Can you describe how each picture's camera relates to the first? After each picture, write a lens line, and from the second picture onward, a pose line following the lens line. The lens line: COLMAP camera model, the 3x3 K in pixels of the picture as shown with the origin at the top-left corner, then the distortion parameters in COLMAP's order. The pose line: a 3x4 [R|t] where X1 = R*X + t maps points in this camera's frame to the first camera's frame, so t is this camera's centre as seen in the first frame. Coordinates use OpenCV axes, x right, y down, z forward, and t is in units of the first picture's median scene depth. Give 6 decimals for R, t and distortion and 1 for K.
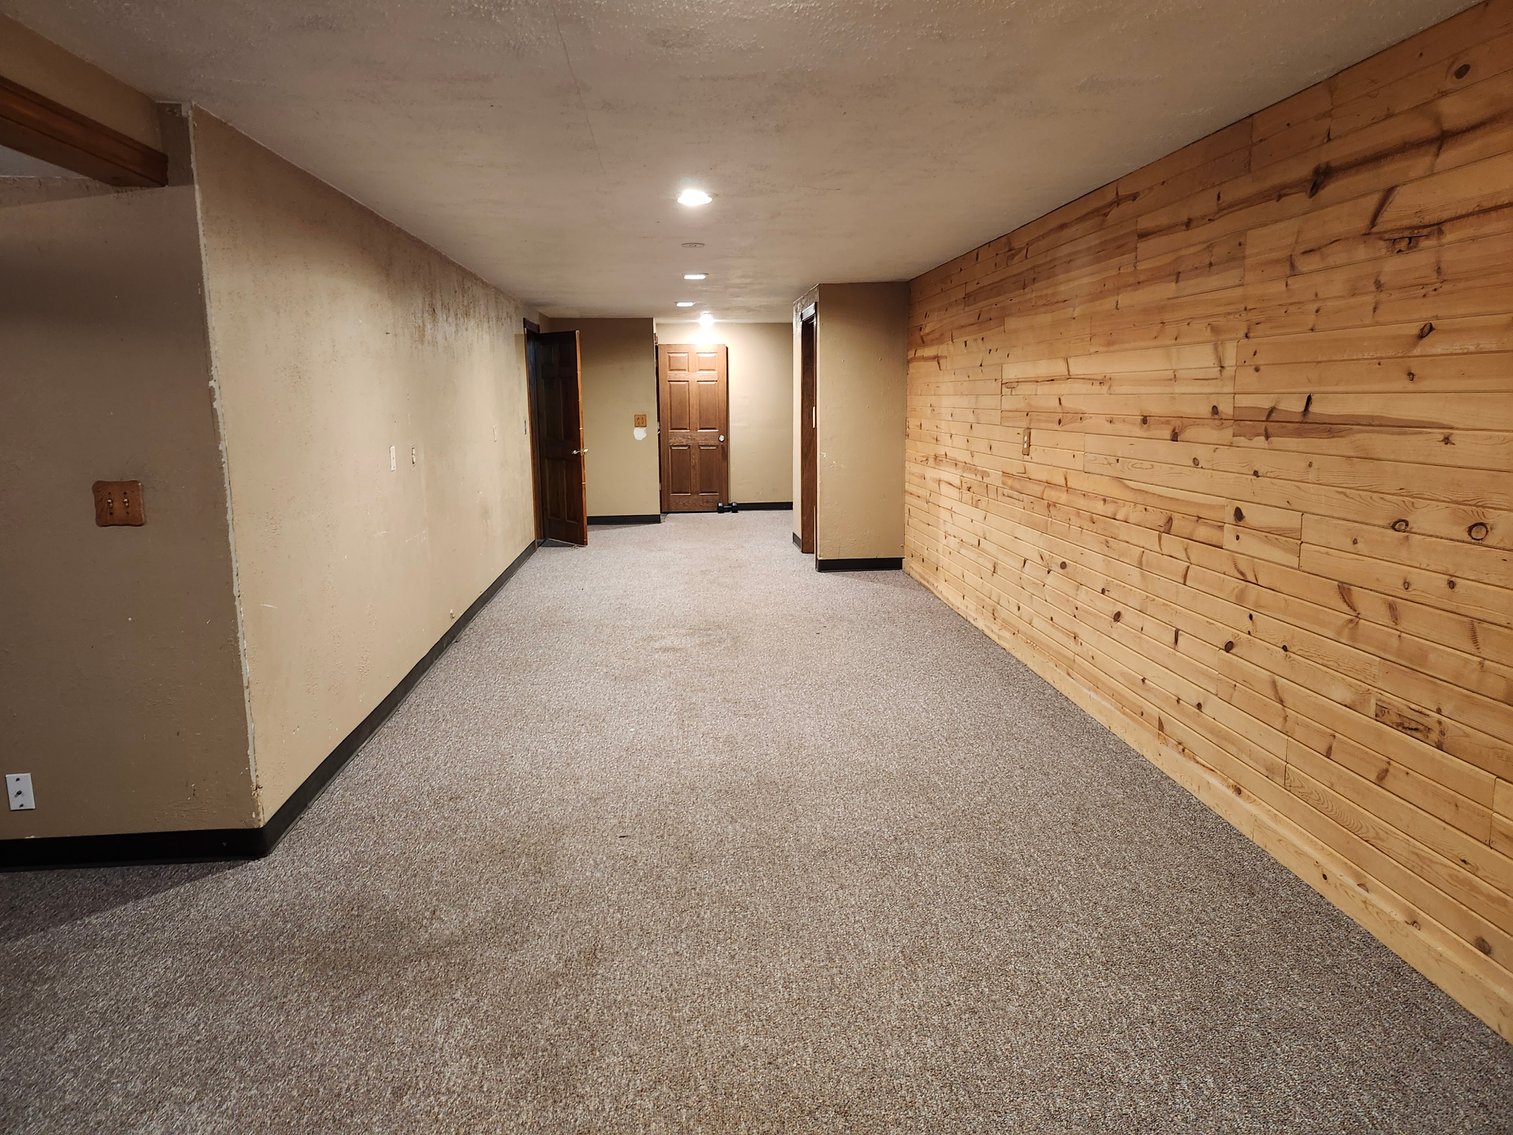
lens RADIAL K [[1013.4, 0, 753.5], [0, 1013.4, 567.5], [0, 0, 1]] dist [0.031611, -0.011805]
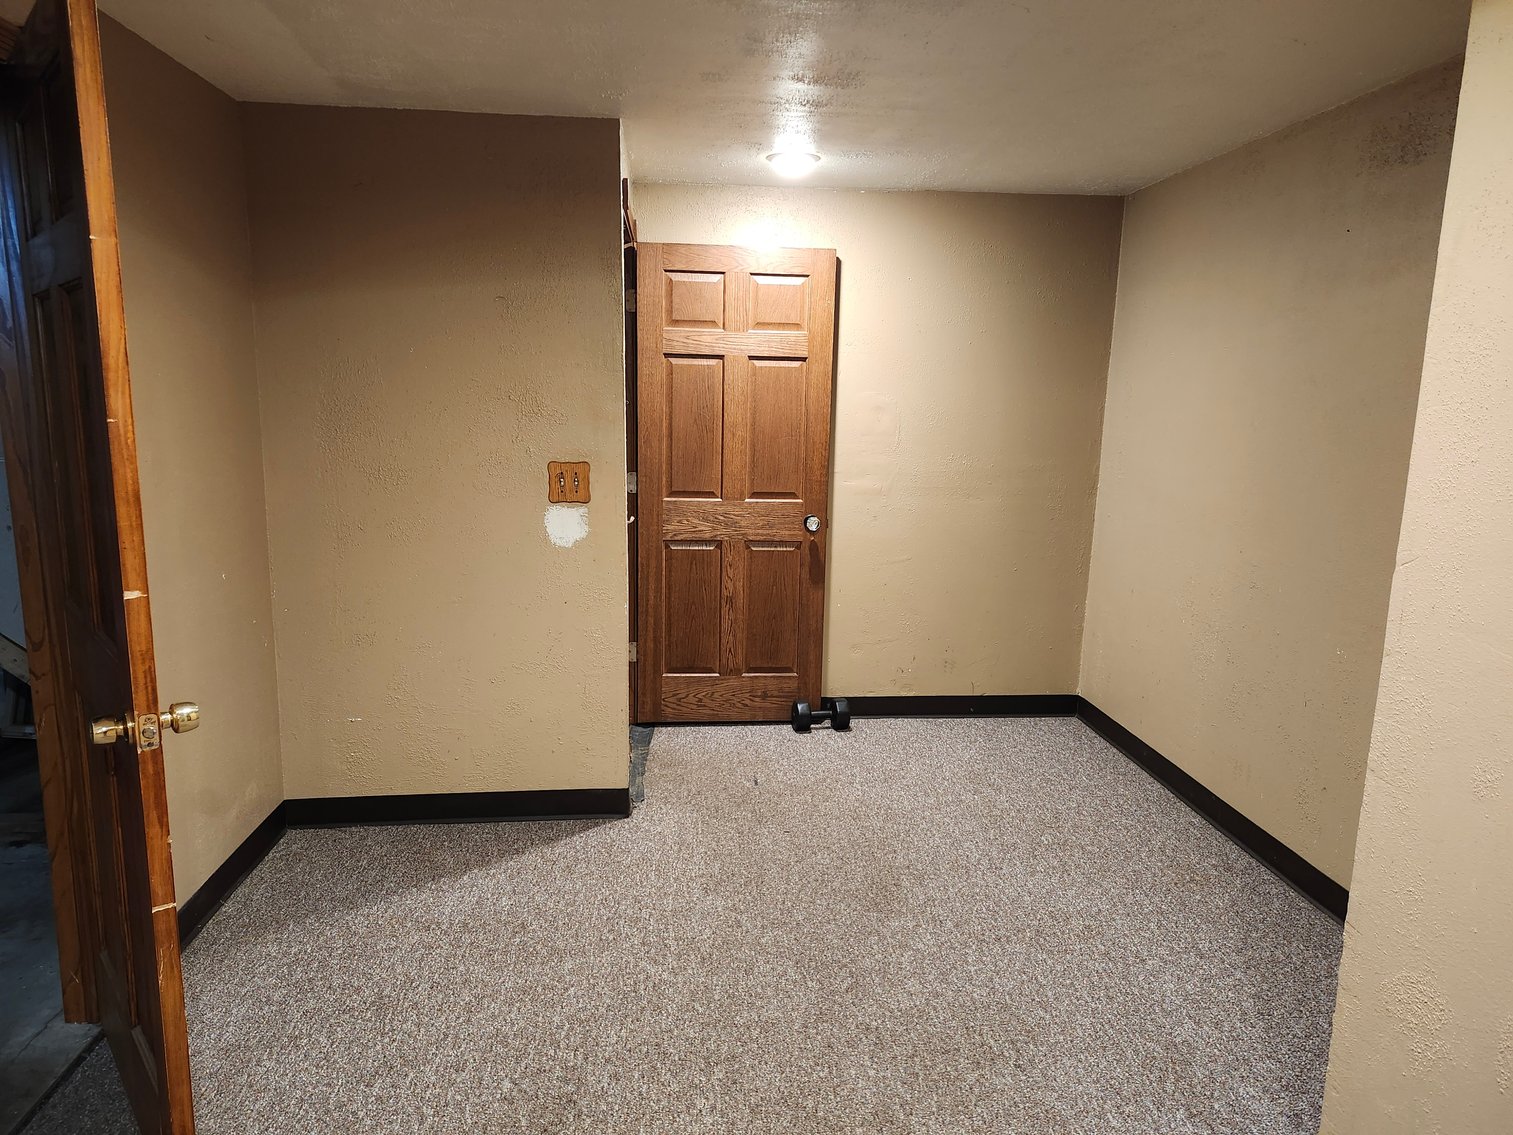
lens RADIAL K [[1013.4, 0, 761.2], [0, 1013.4, 580.9], [0, 0, 1]] dist [0.031611, -0.011805]
pose [[0.999470, 0.029092, 0.014629, -0.053602], [-0.029412, 0.999323, 0.022115, -0.114810], [-0.013976, -0.022533, 0.999648, 0.648500]]
